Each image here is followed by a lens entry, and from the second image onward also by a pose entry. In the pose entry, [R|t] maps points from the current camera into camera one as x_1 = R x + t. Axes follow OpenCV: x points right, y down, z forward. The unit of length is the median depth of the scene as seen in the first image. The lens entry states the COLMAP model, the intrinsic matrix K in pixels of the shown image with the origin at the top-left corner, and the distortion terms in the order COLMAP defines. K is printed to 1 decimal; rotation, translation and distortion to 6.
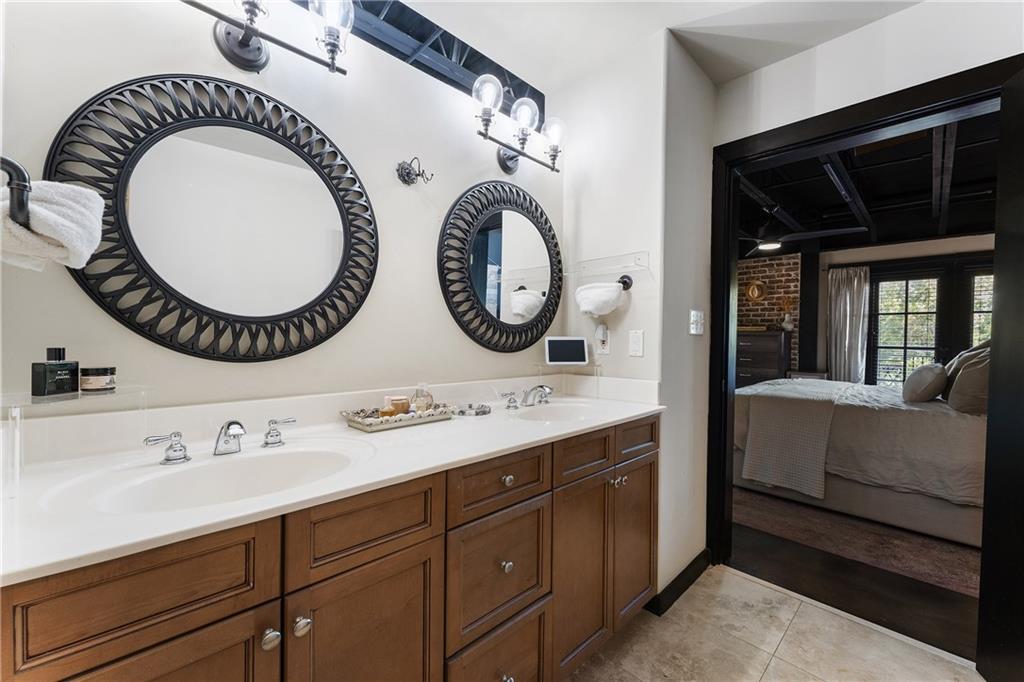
lens RADIAL K [[420.0, 0, 503.4], [0, 420.0, 342.1], [0, 0, 1]] dist [-0.001103, -0.000237]
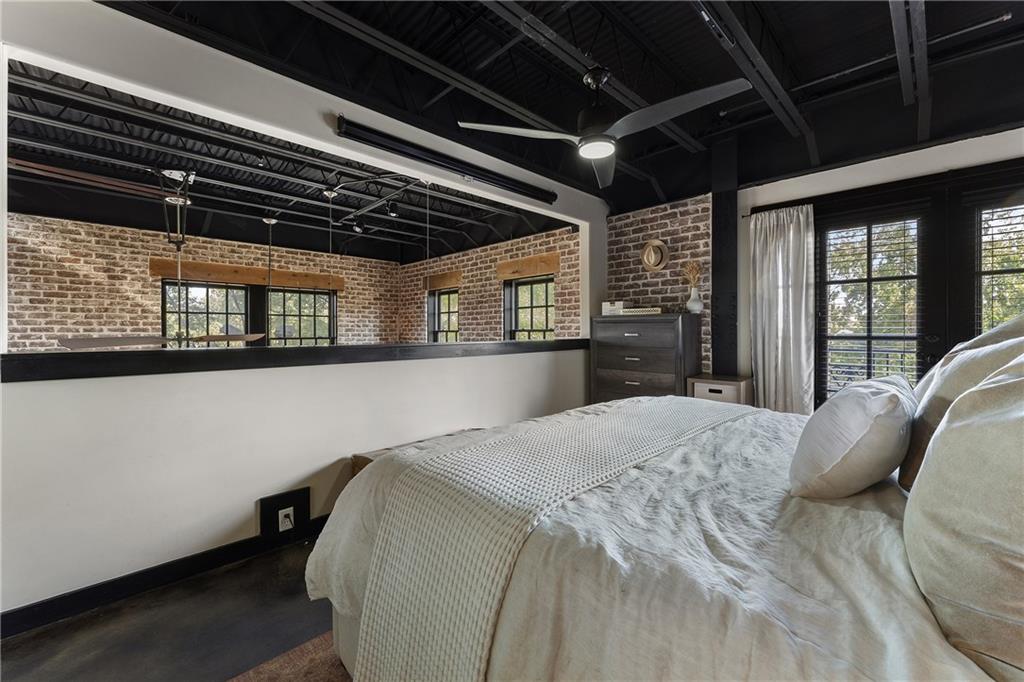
lens RADIAL K [[420.0, 0, 515.6], [0, 420.0, 331.9], [0, 0, 1]] dist [-0.001103, -0.000237]
pose [[0.999888, -0.013377, 0.006657, 0.399370], [0.013484, 0.999778, -0.016172, 0.007628], [-0.006439, 0.016260, 0.999847, 0.359906]]
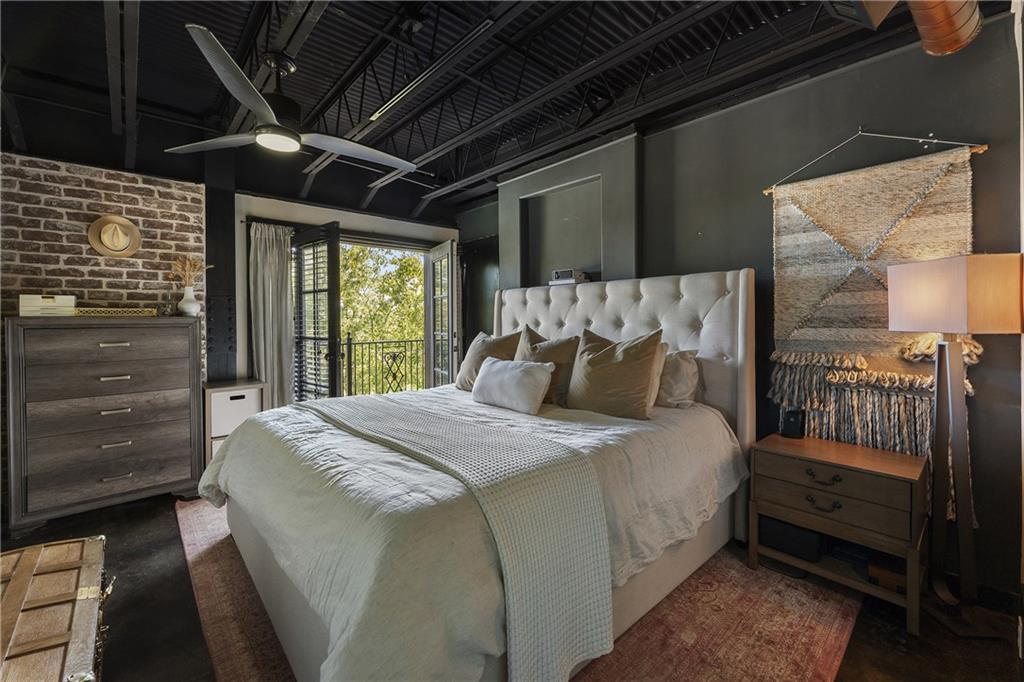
lens RADIAL K [[420.0, 0, 522.7], [0, 420.0, 319.4], [0, 0, 1]] dist [-0.001103, -0.000237]
pose [[0.010526, -0.016130, 0.999814, 0.117208], [0.022882, 0.999612, 0.015886, -0.021606], [-0.999683, 0.022710, 0.010891, 0.548493]]
